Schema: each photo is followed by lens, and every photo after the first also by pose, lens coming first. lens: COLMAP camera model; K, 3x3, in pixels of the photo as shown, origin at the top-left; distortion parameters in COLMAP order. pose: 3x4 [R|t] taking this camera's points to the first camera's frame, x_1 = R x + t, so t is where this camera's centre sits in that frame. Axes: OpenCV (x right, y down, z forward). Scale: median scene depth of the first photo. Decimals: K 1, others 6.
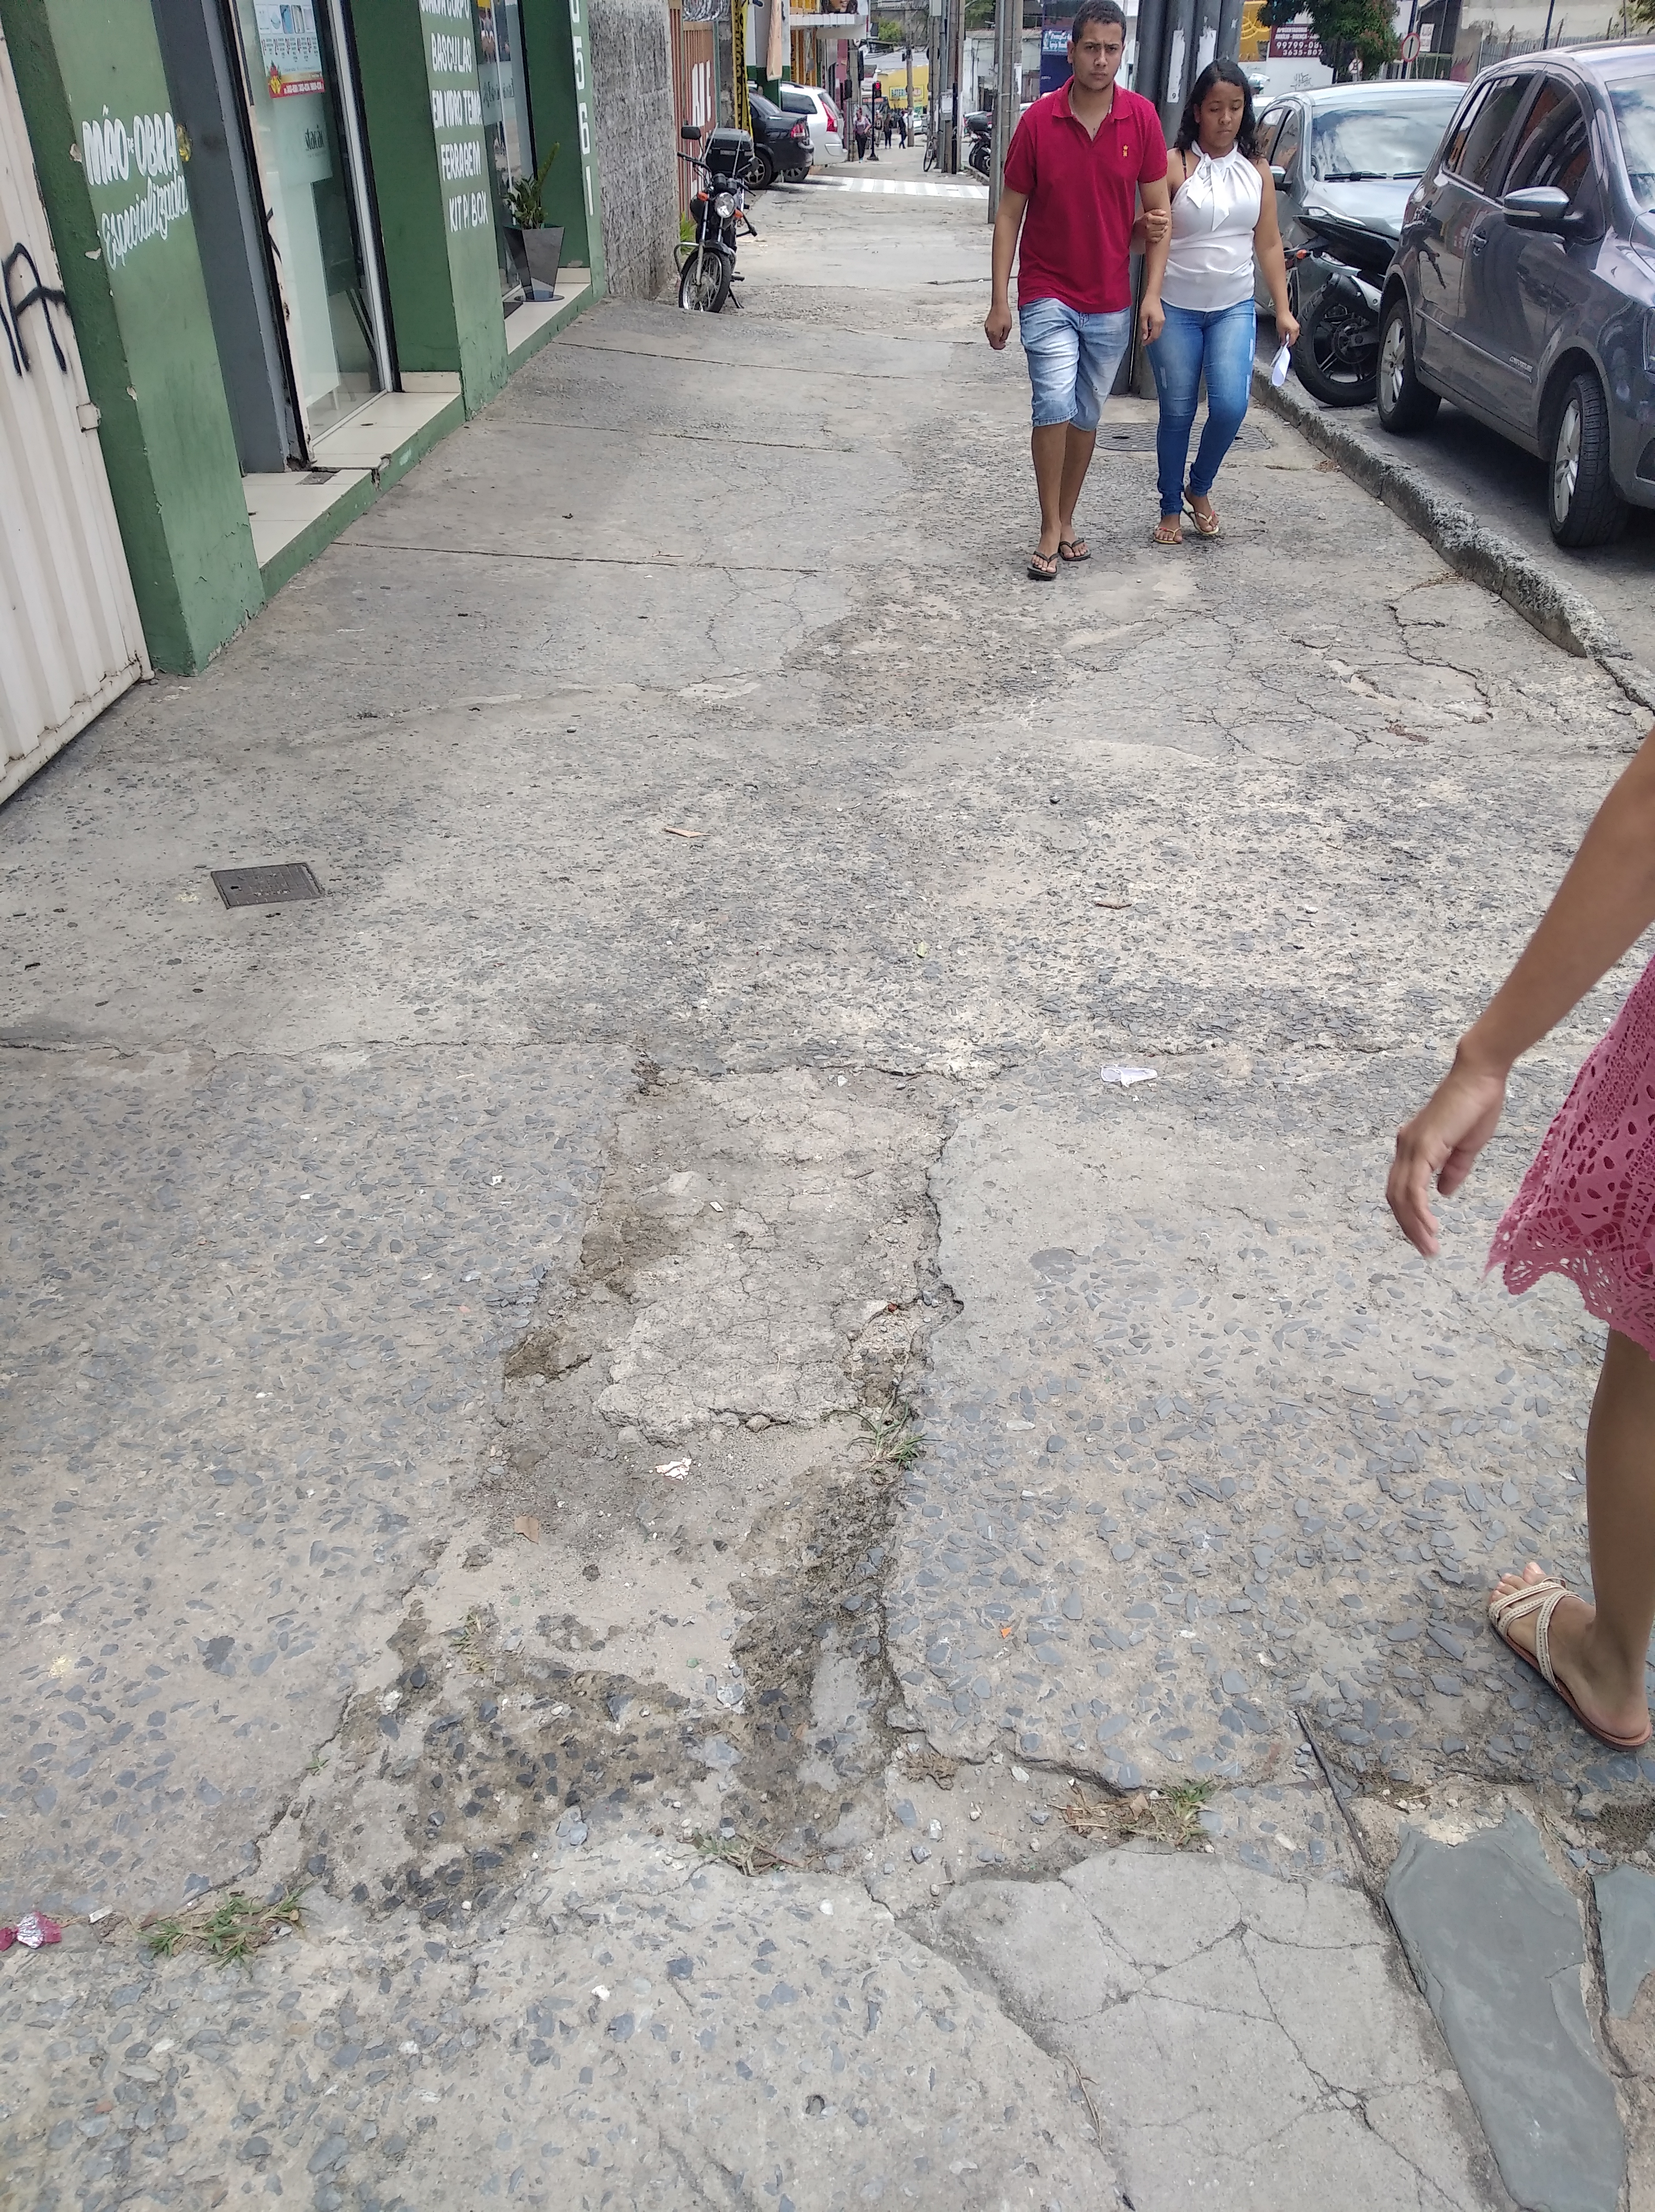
lens RADIAL K [[1688.7, 0, 827.5], [0, 1688.7, 1106.0], [0, 0, 1]] dist [0.064668, -0.107199]
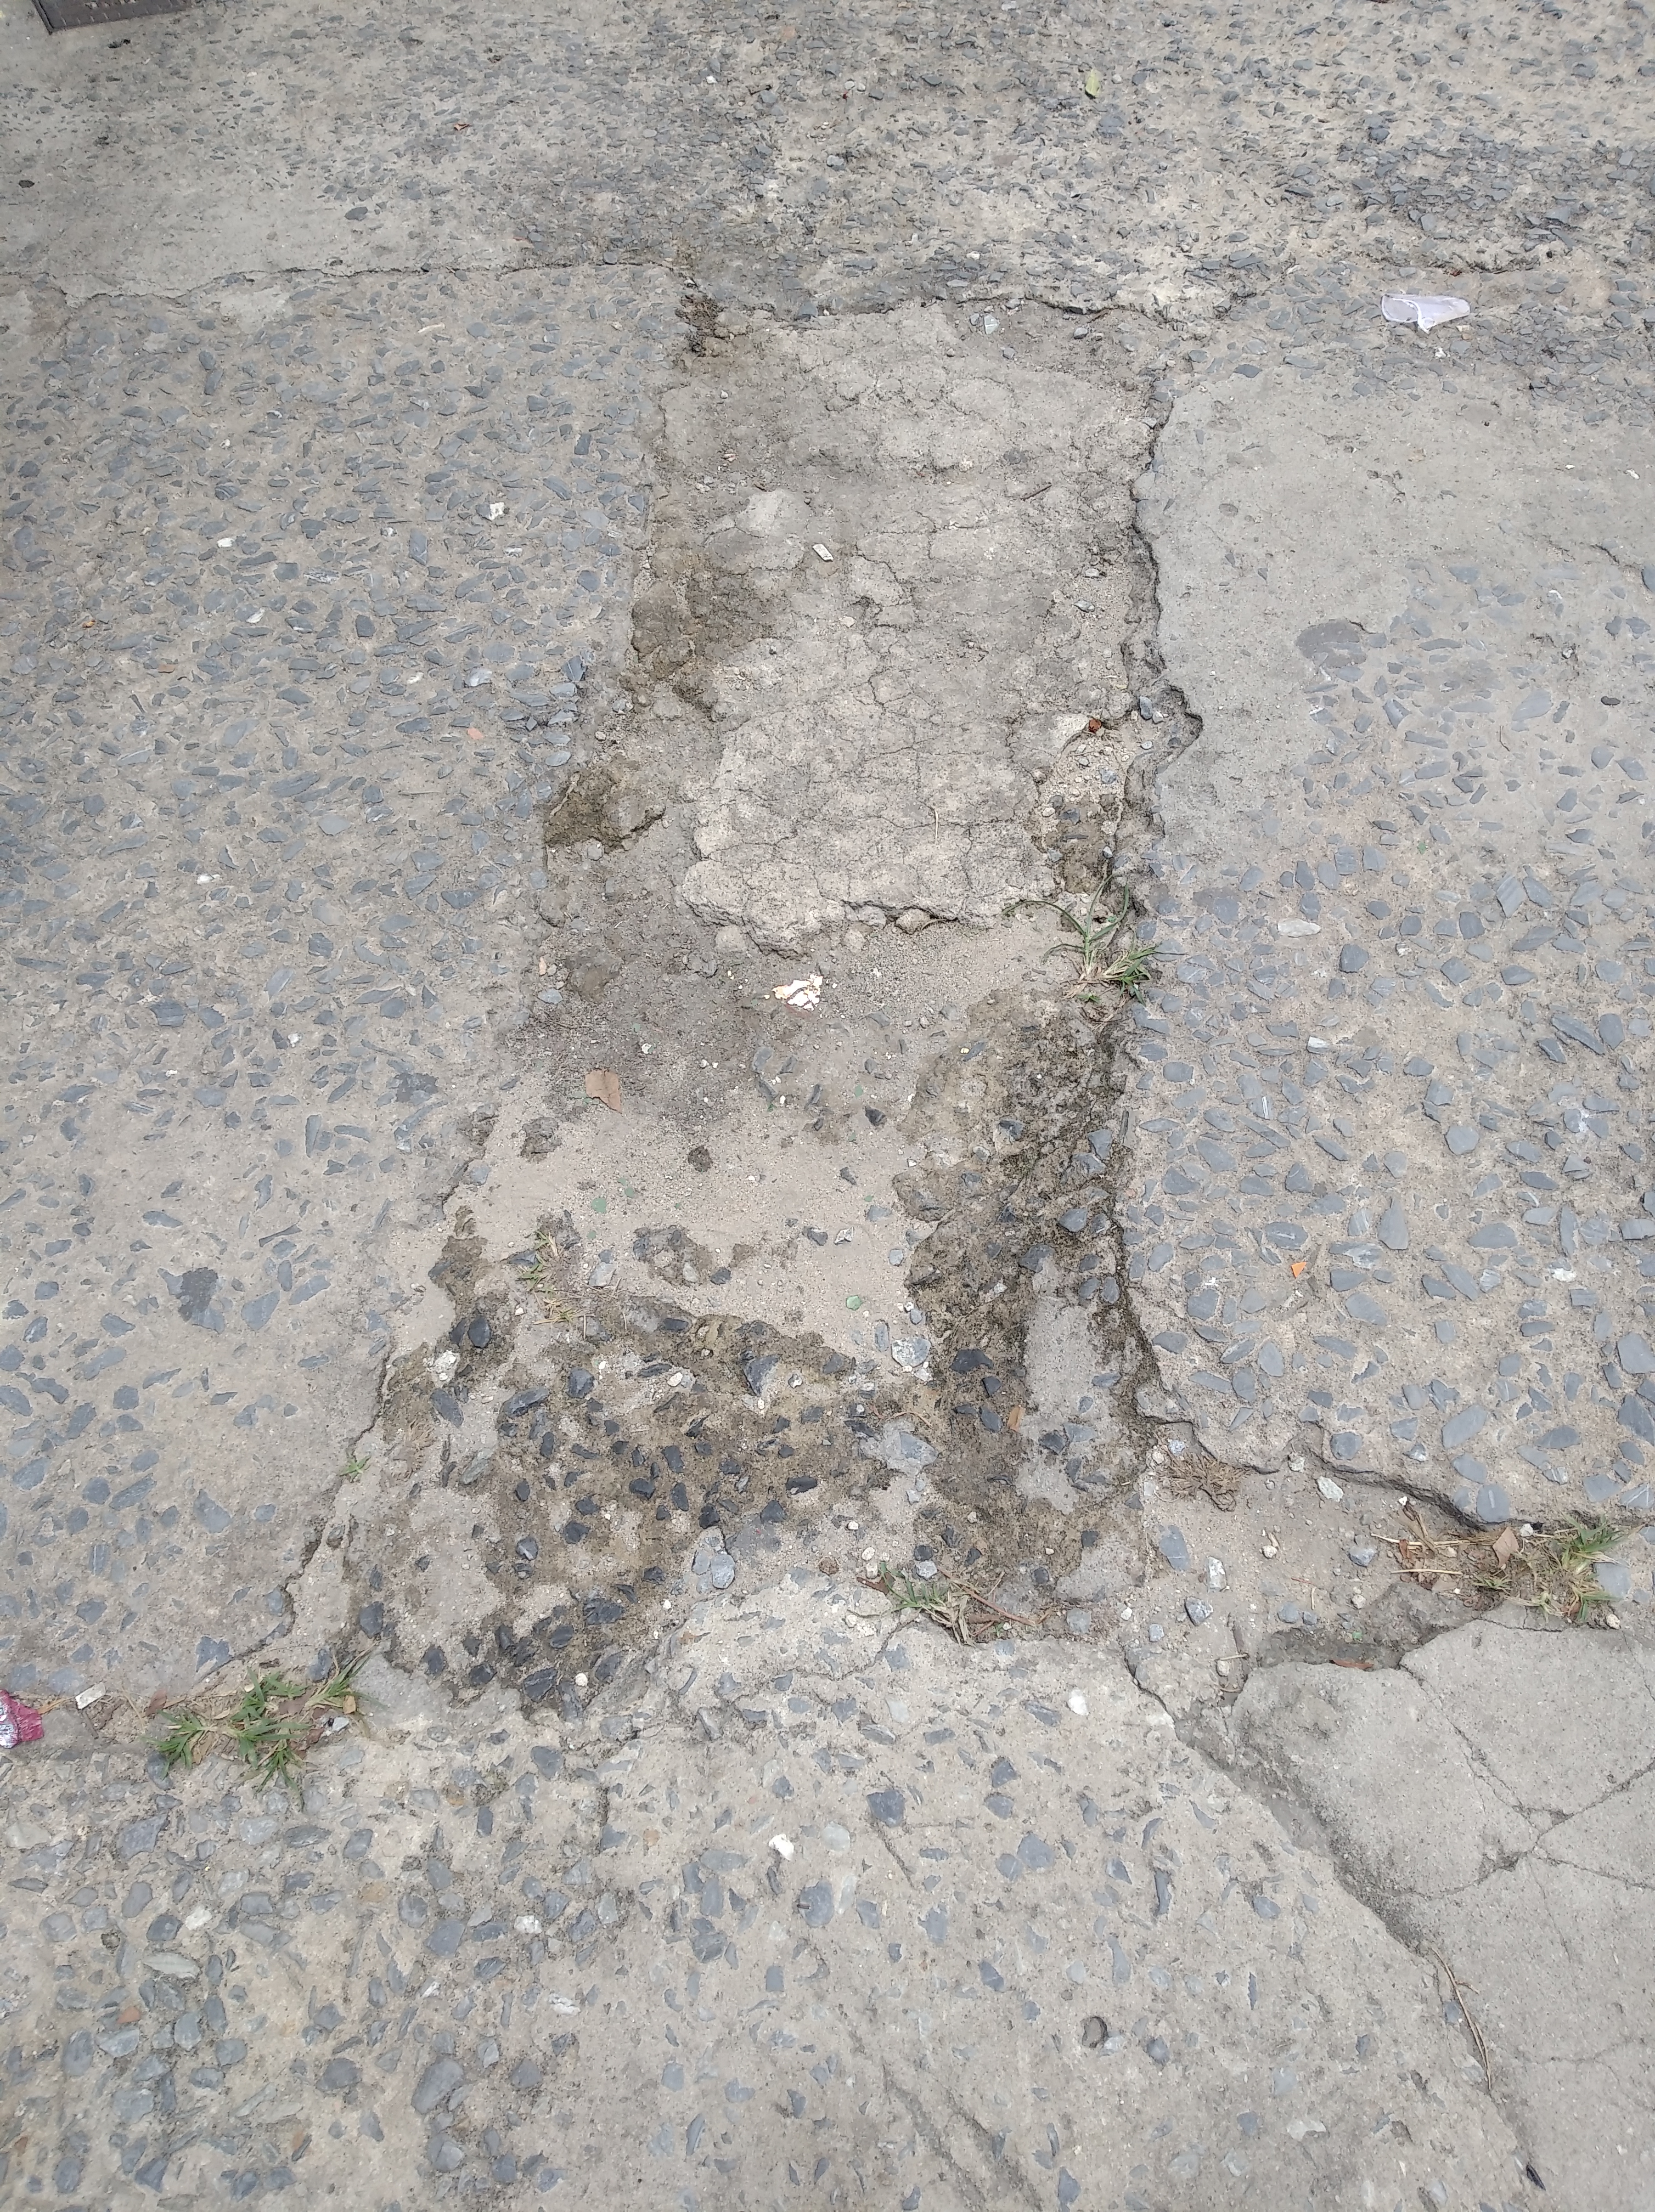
lens RADIAL K [[1702.6, 0, 831.2], [0, 1702.6, 1093.5], [0, 0, 1]] dist [0.092644, -0.188952]
pose [[0.999789, -0.015035, -0.014018, -0.082377], [0.019736, 0.892827, 0.449968, -0.084433], [0.005750, -0.450149, 0.892935, 0.415890]]
